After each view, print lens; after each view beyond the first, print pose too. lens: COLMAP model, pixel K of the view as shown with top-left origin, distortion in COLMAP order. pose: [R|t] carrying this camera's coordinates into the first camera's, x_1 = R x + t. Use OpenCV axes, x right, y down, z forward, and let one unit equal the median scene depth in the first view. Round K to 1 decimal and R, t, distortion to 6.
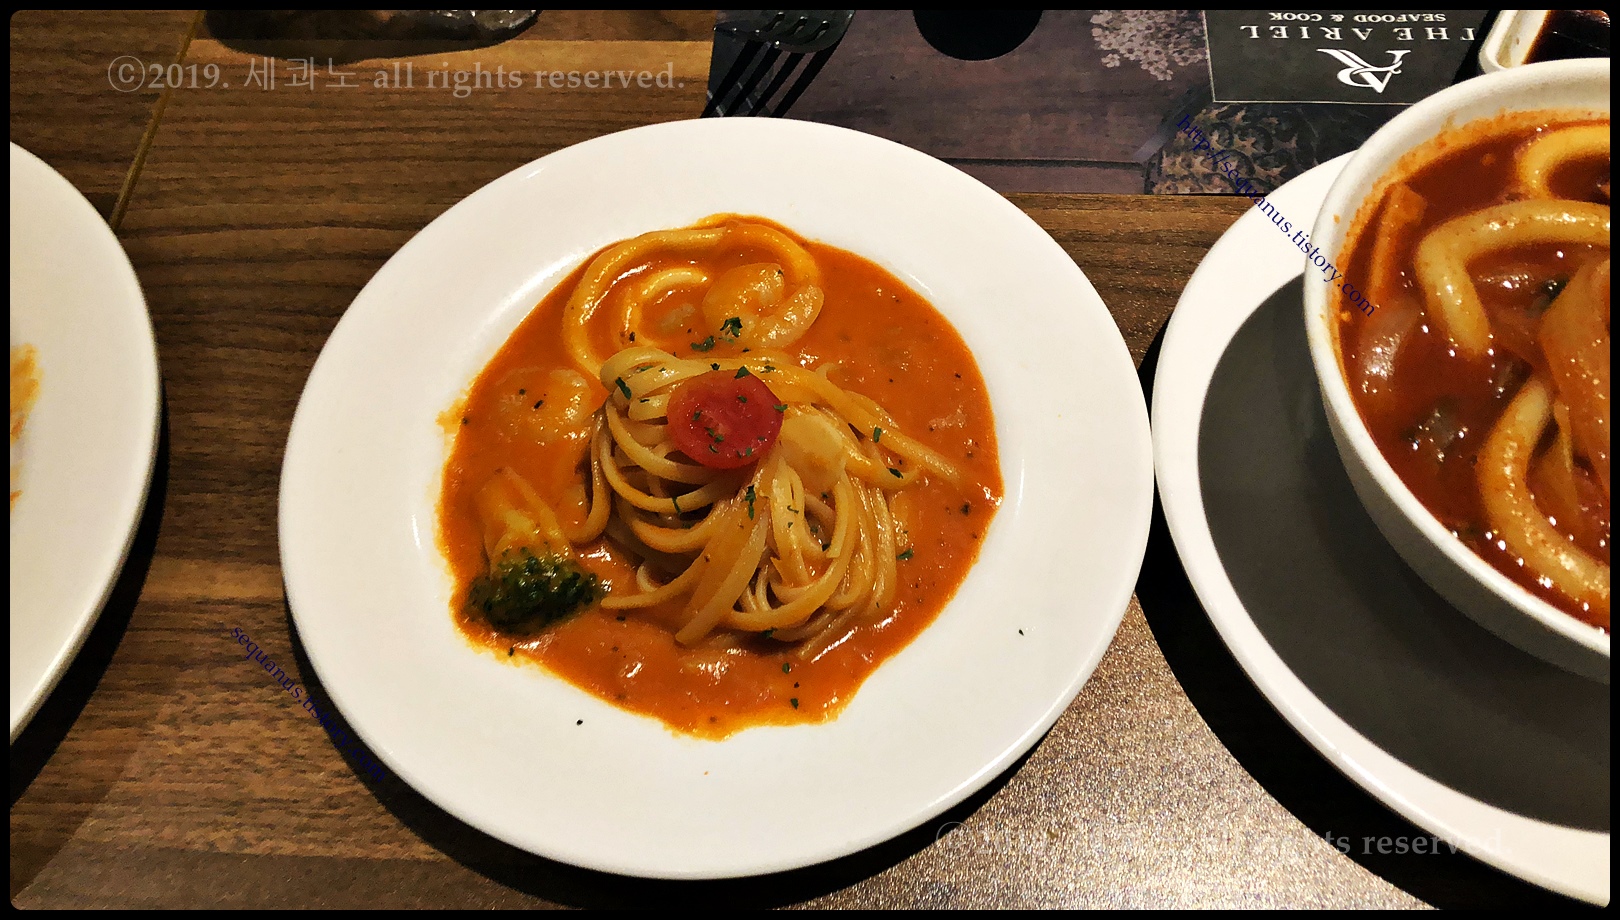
lens RADIAL K [[1466.8, 0, 816.9], [0, 1466.8, 470.5], [0, 0, 1]] dist [0.132972, 0.000000]
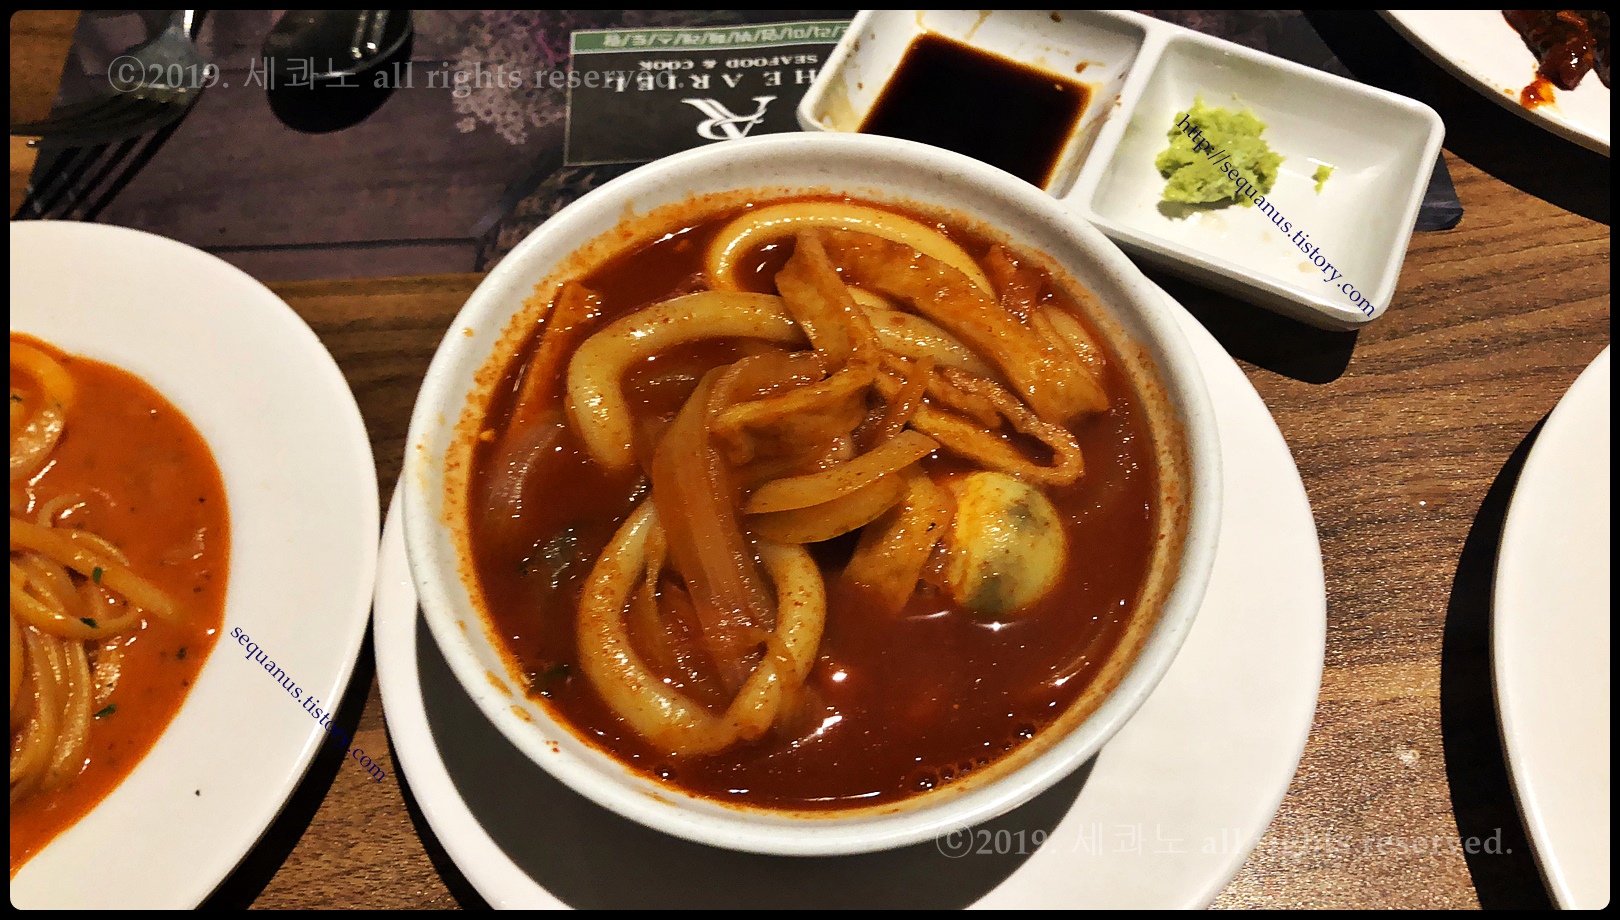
lens RADIAL K [[1466.8, 0, 809.8], [0, 1466.8, 451.7], [0, 0, 1]] dist [0.132972, 0.000000]
pose [[0.996301, -0.073732, -0.044138, 0.441510], [0.074580, 0.997055, 0.017890, -0.070325], [0.042689, -0.021116, 0.998865, 0.067164]]
